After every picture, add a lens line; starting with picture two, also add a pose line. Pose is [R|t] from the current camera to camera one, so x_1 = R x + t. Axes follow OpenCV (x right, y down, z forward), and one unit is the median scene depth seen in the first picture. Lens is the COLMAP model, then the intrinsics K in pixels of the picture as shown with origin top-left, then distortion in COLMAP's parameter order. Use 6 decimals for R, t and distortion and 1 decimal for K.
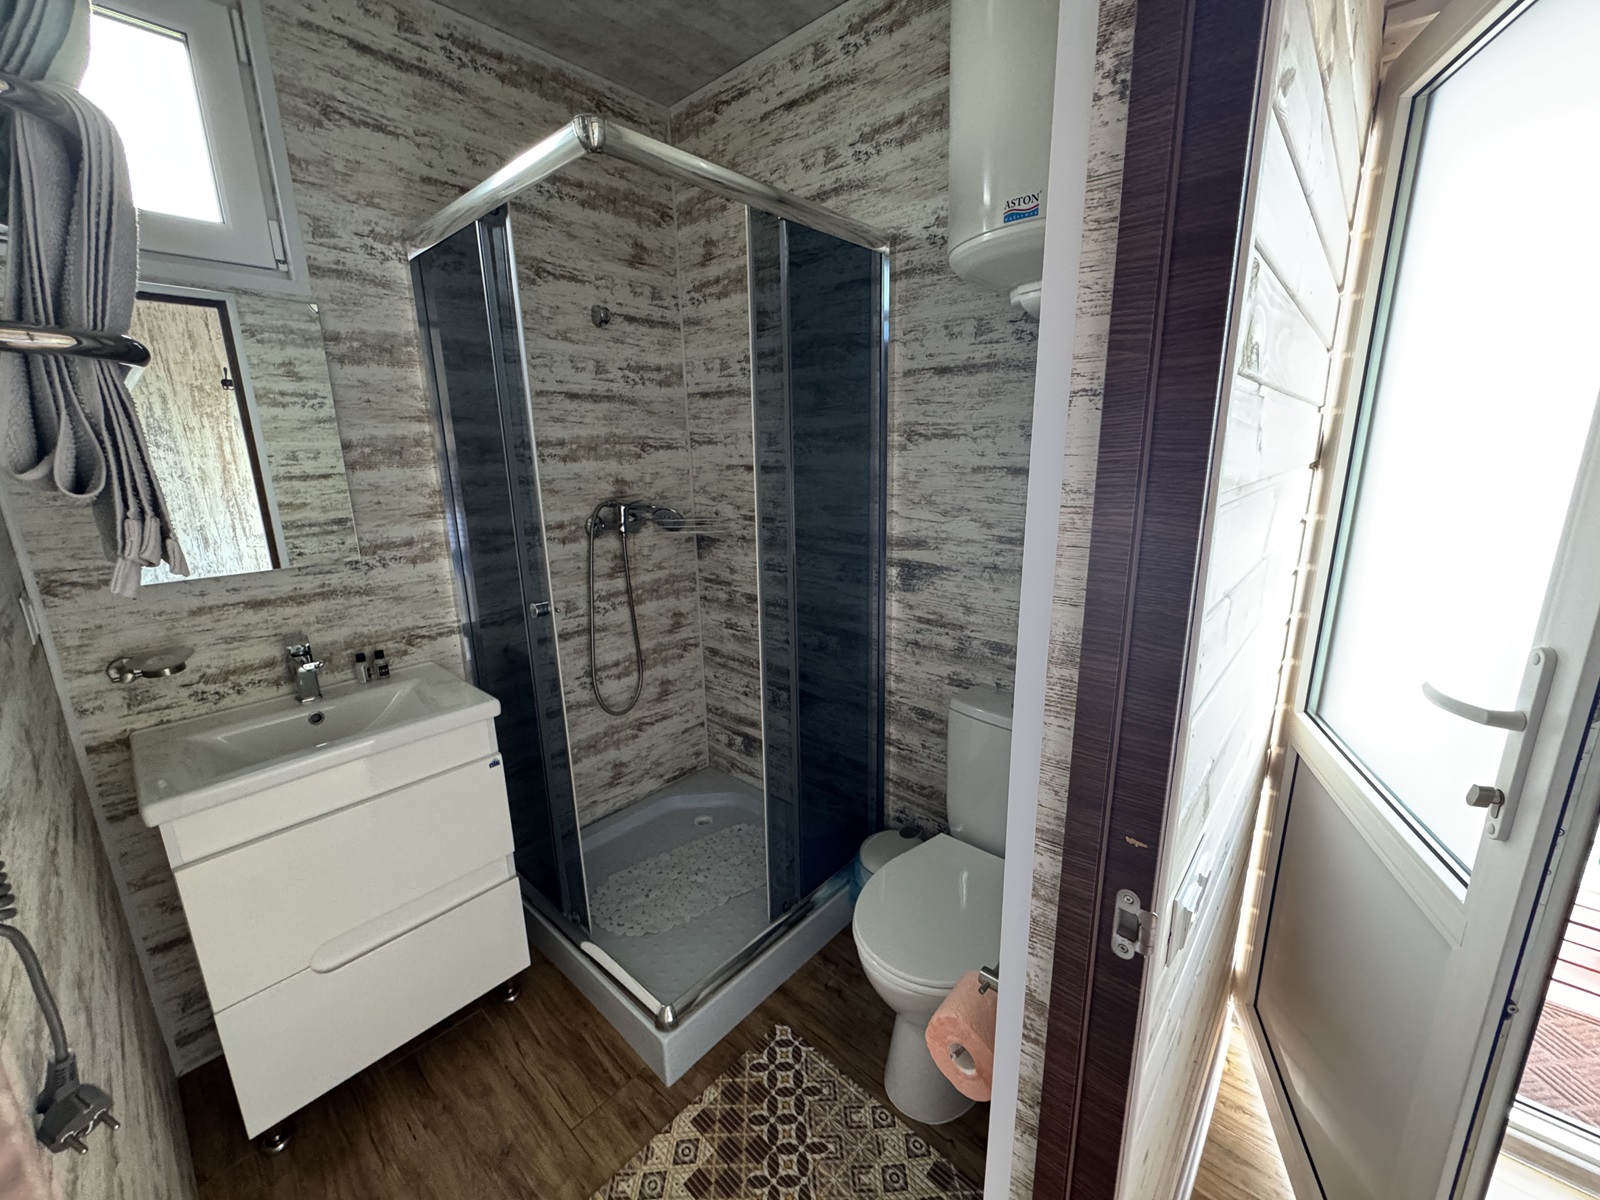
lens RADIAL K [[633.0, 0, 800.6], [0, 633.0, 599.7], [0, 0, 1]] dist [-0.003181, 0.000307]
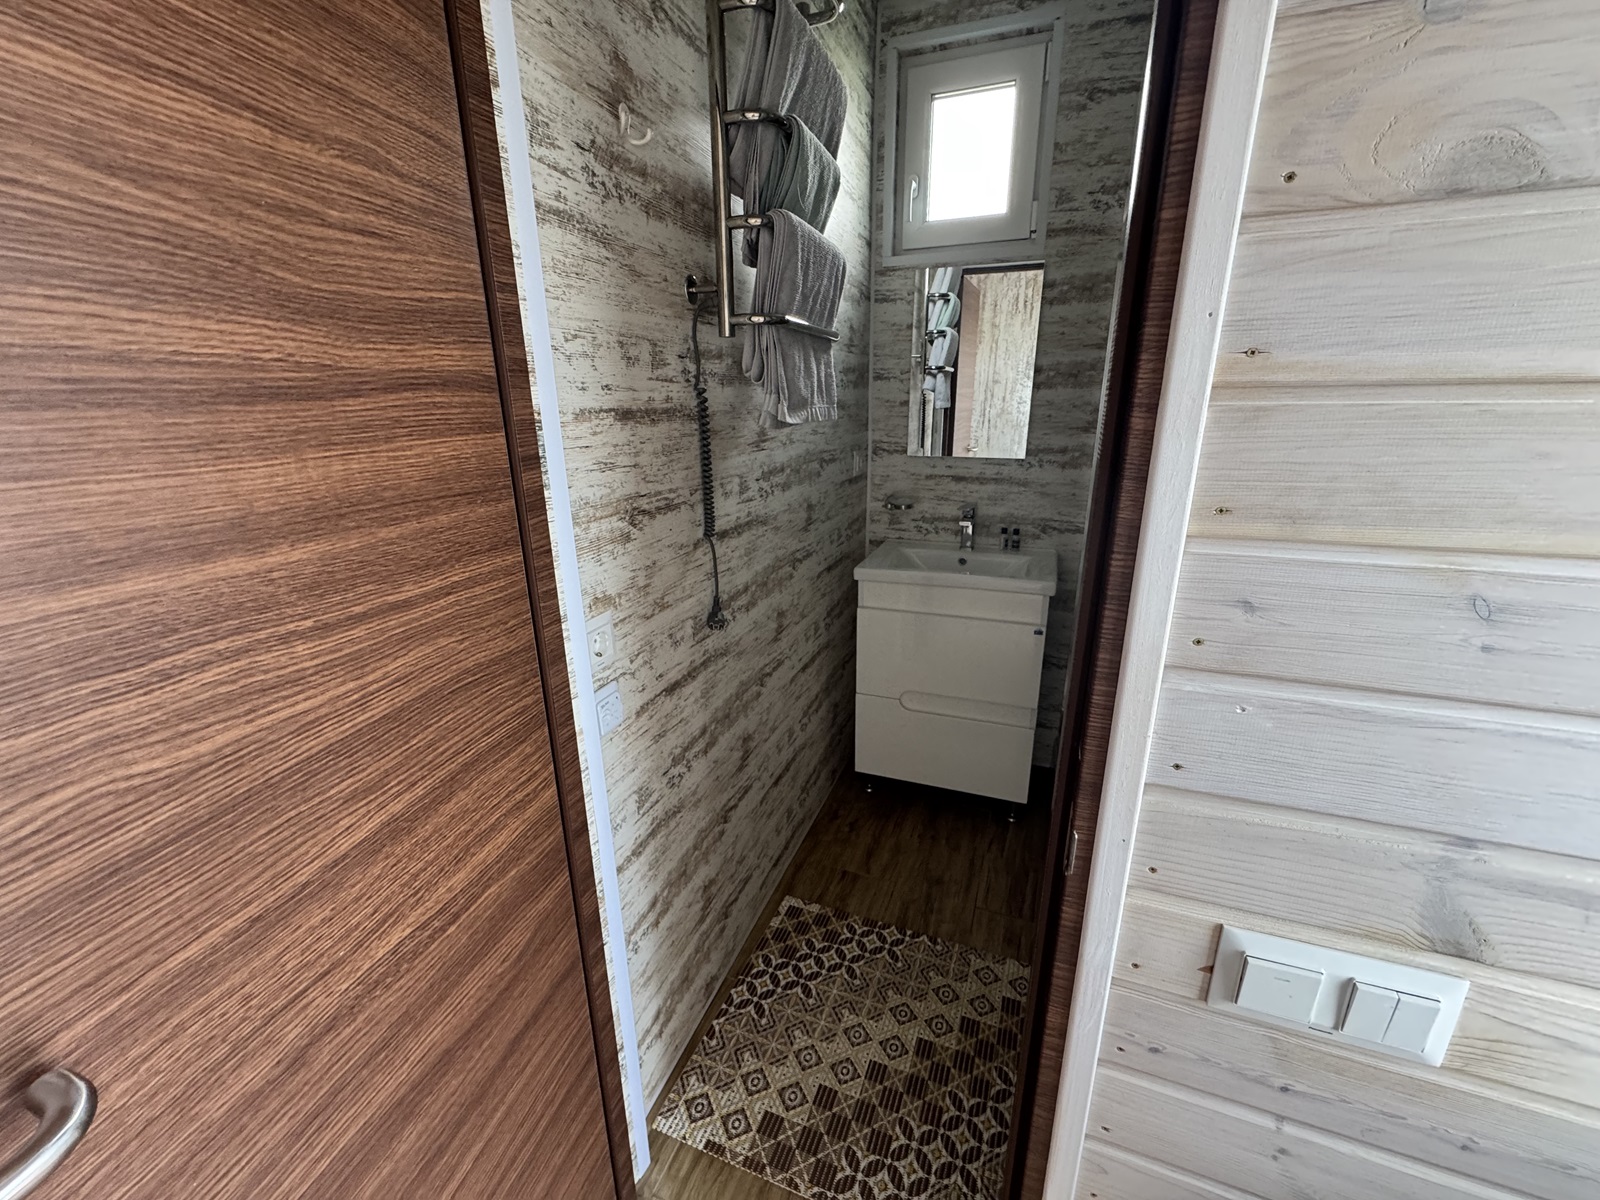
lens RADIAL K [[633.0, 0, 800.9], [0, 633.0, 597.5], [0, 0, 1]] dist [-0.003181, 0.000307]
pose [[0.363630, 0.295640, -0.883386, 0.432967], [-0.213083, 0.949559, 0.230074, 0.009115], [0.906845, 0.104572, 0.408284, 0.067233]]
